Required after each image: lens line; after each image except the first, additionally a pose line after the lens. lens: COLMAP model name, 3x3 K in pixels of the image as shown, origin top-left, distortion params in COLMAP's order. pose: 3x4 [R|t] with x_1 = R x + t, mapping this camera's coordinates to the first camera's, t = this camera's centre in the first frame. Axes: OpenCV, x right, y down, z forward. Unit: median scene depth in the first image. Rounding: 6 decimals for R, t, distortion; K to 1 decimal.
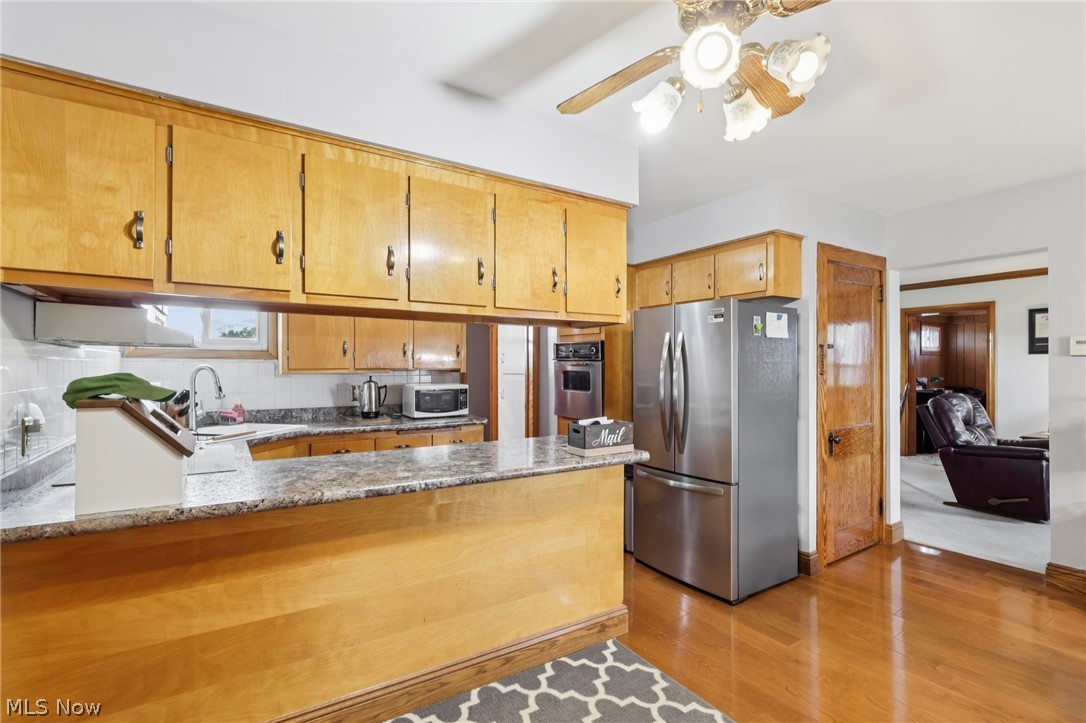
lens RADIAL K [[513.9, 0, 547.6], [0, 513.9, 363.4], [0, 0, 1]] dist [-0.000895, -0.000919]
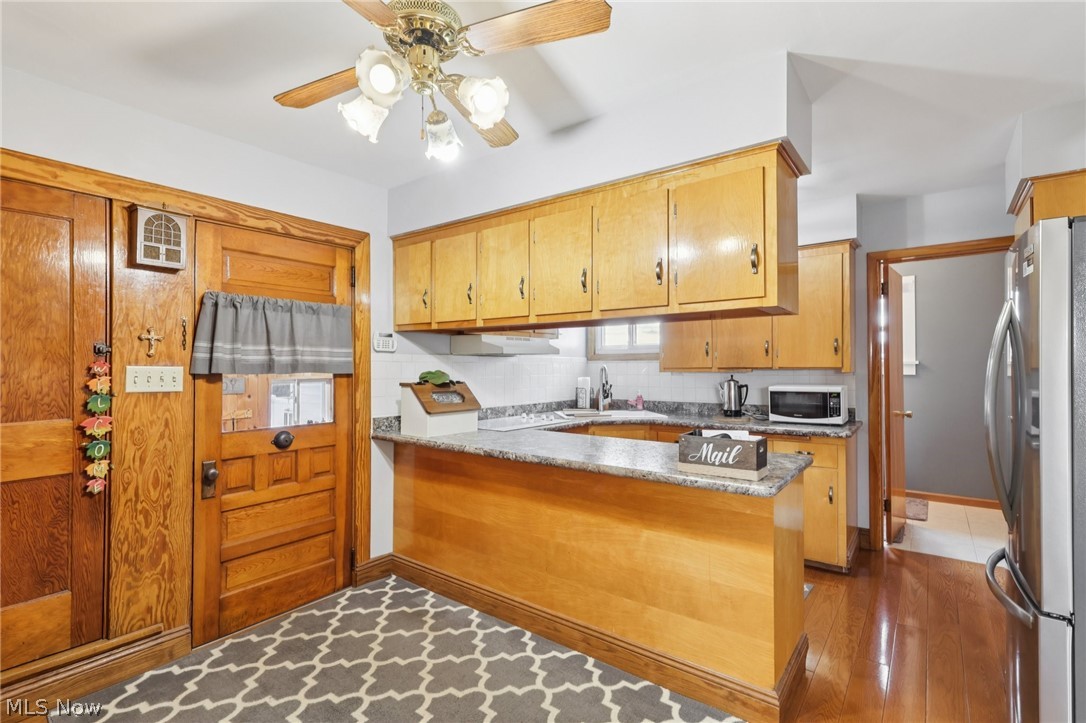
lens RADIAL K [[513.9, 0, 544.6], [0, 513.9, 363.4], [0, 0, 1]] dist [-0.000895, -0.000919]
pose [[0.331110, -0.007740, -0.943560, 0.775237], [0.010114, 0.999938, -0.004653, 0.003612], [0.943538, -0.008002, 0.331168, 0.482087]]
